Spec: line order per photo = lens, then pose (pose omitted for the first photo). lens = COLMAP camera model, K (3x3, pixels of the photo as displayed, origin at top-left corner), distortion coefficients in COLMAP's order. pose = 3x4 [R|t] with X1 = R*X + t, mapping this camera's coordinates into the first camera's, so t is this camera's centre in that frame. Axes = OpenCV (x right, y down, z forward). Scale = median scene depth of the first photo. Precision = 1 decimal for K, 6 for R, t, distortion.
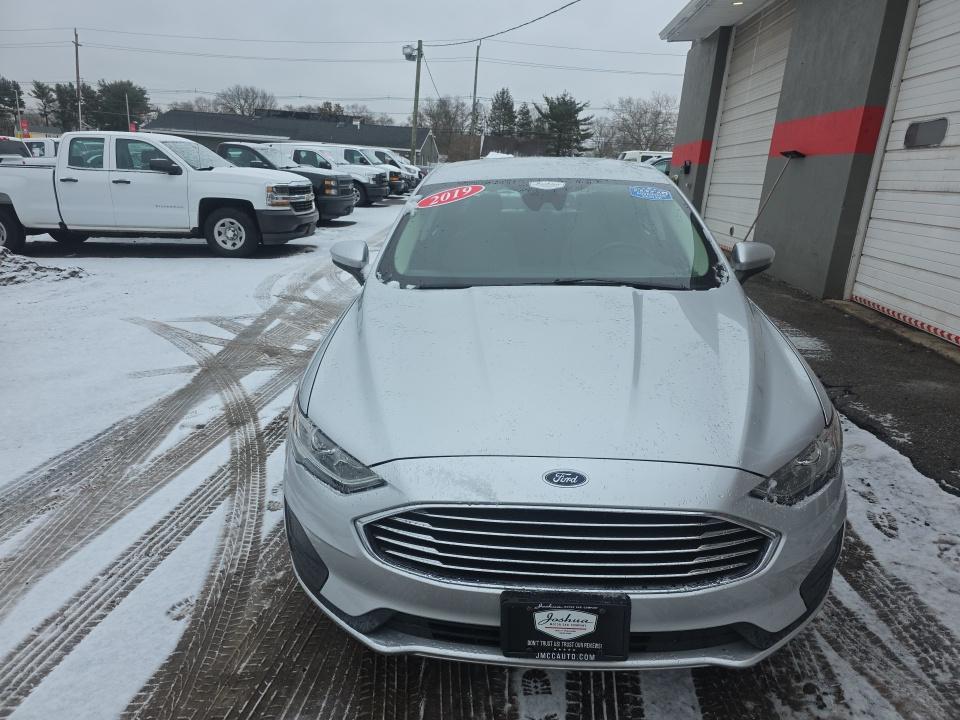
lens RADIAL K [[639.0, 0, 481.8], [0, 639.0, 359.7], [0, 0, 1]] dist [0.046848, -0.037165]
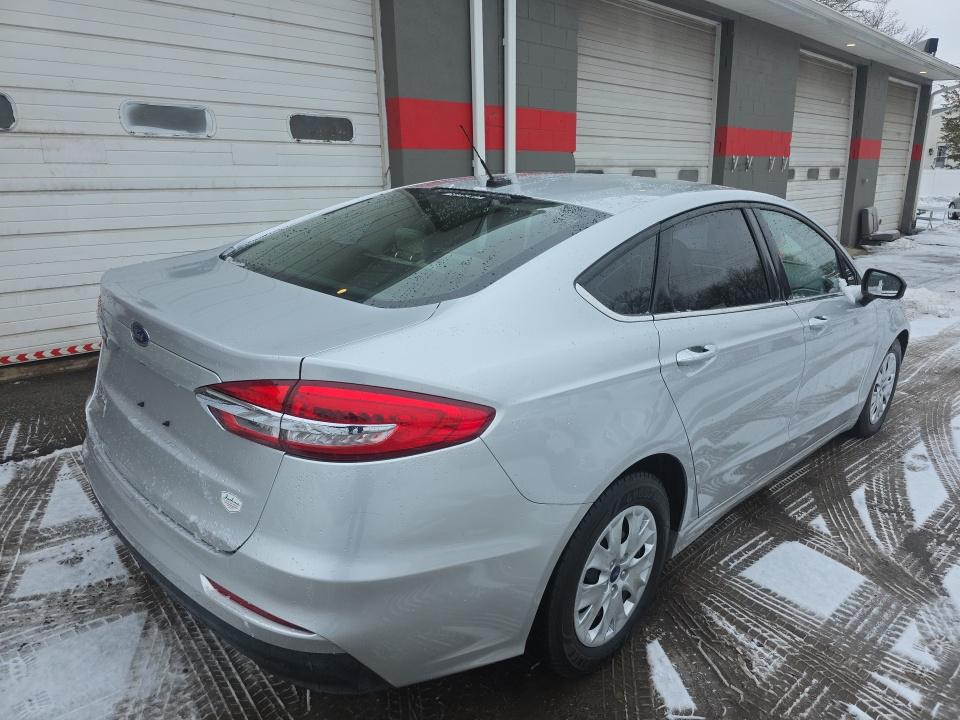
lens RADIAL K [[639.0, 0, 474.5], [0, 639.0, 355.7], [0, 0, 1]] dist [0.046848, -0.037165]
pose [[-0.737805, -0.230806, 0.634329, -0.401606], [0.155549, 0.856301, 0.492496, -0.681287], [-0.656848, 0.462035, -0.595881, 2.105626]]
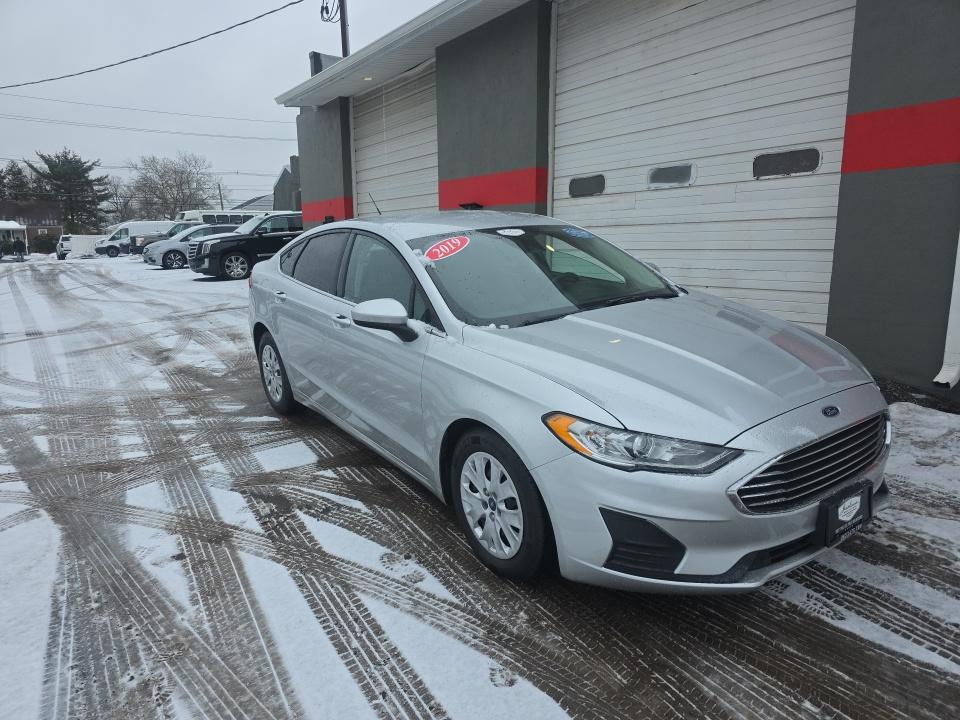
lens RADIAL K [[639.0, 0, 477.4], [0, 639.0, 361.3], [0, 0, 1]] dist [0.046848, -0.037165]
pose [[0.788836, -0.182771, 0.586798, -0.683885], [0.229018, 0.973411, -0.004681, -0.053085], [-0.570340, 0.138080, 0.809720, 0.123902]]
